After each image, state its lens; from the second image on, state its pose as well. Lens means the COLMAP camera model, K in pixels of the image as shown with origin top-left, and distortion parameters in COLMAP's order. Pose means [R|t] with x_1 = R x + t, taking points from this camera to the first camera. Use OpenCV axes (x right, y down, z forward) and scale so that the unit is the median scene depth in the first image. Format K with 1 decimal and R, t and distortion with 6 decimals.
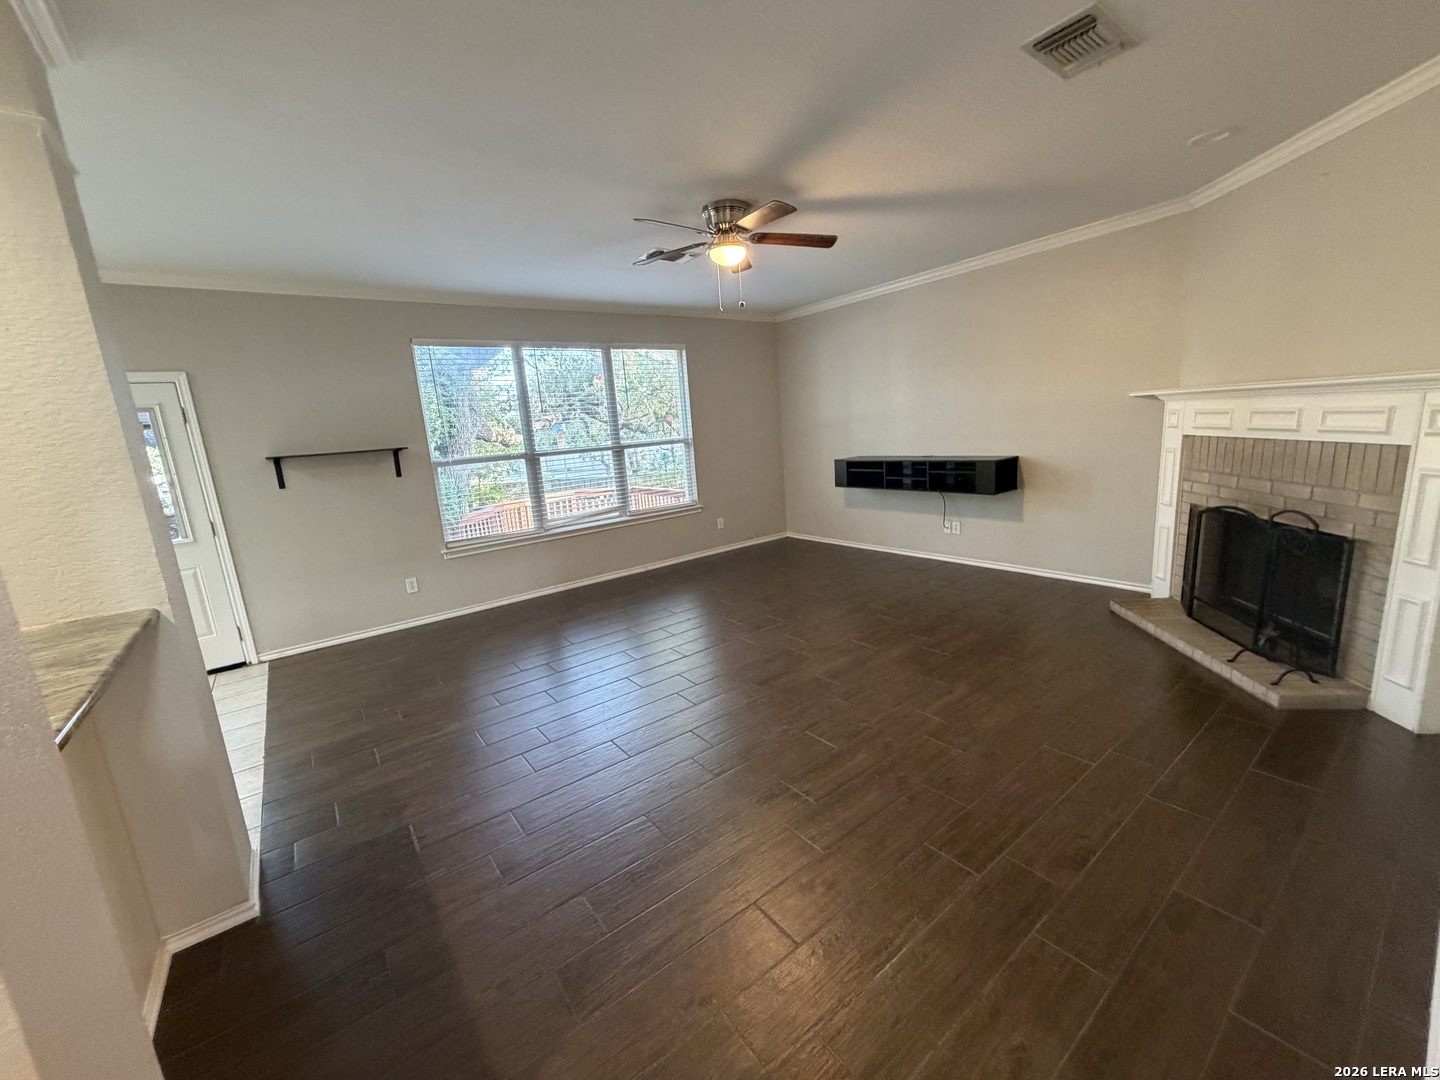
lens RADIAL K [[576.8, 0, 714.6], [0, 576.8, 543.5], [0, 0, 1]] dist [0.003810, 0.000056]
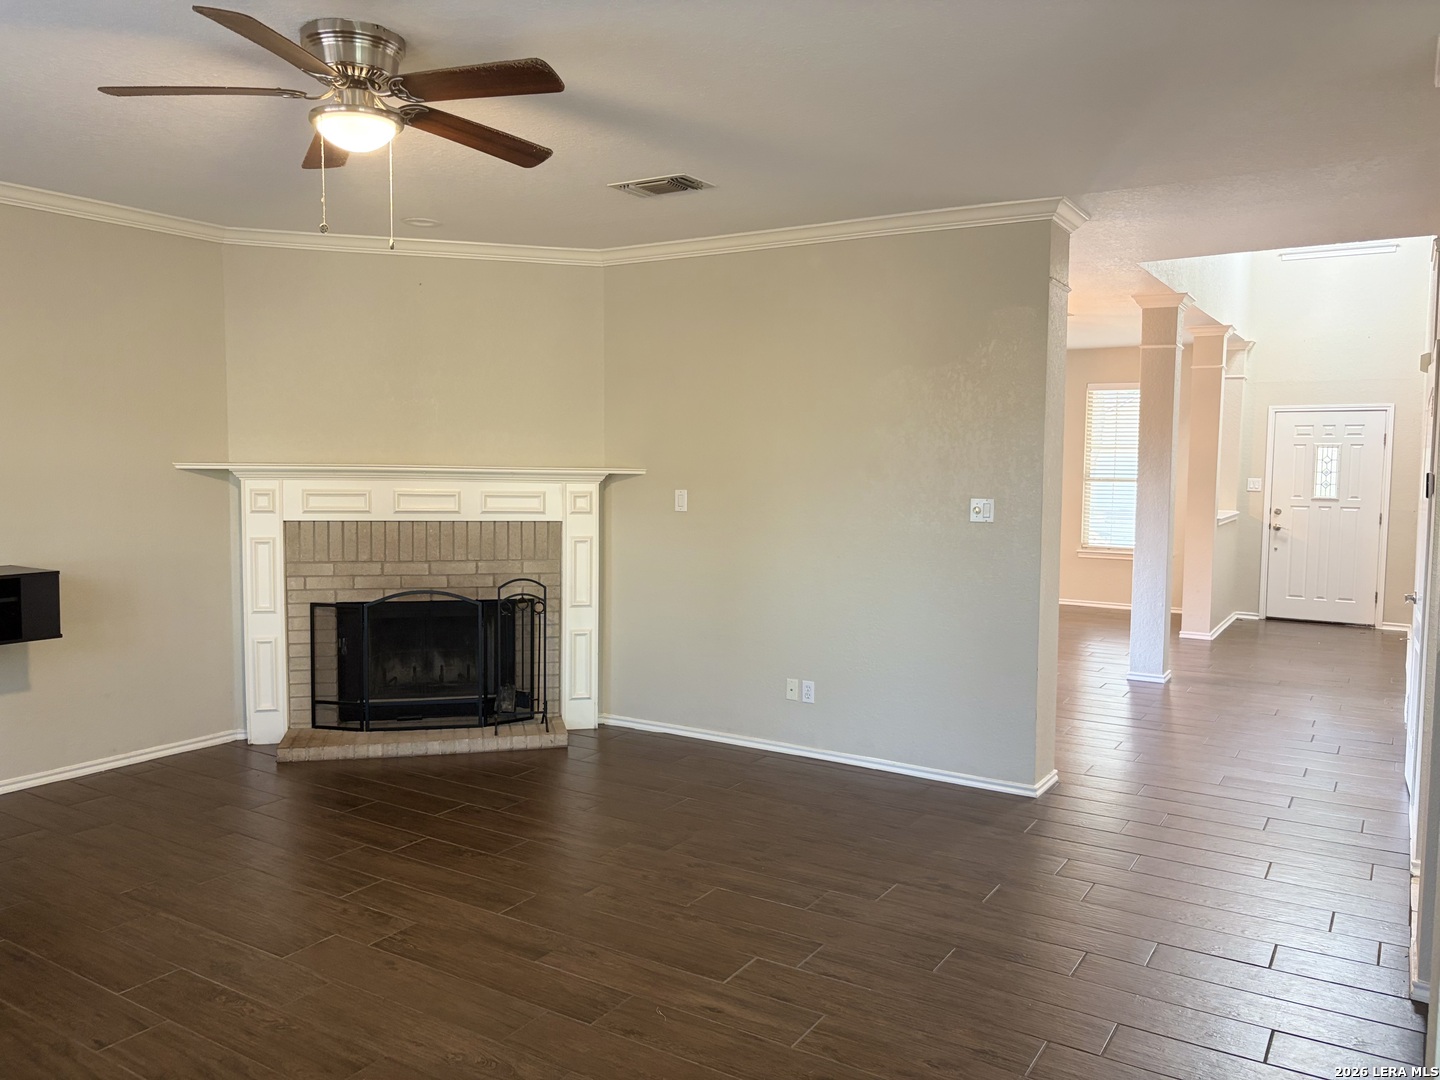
lens RADIAL K [[1098.0, 0, 720.5], [0, 1098.0, 541.9], [0, 0, 1]] dist [0.033593, 0.018066]
pose [[-0.357805, -0.002618, 0.933793, -1.028953], [0.205055, 0.975367, 0.081306, -0.197312], [-0.911004, 0.220571, -0.348455, 1.219436]]
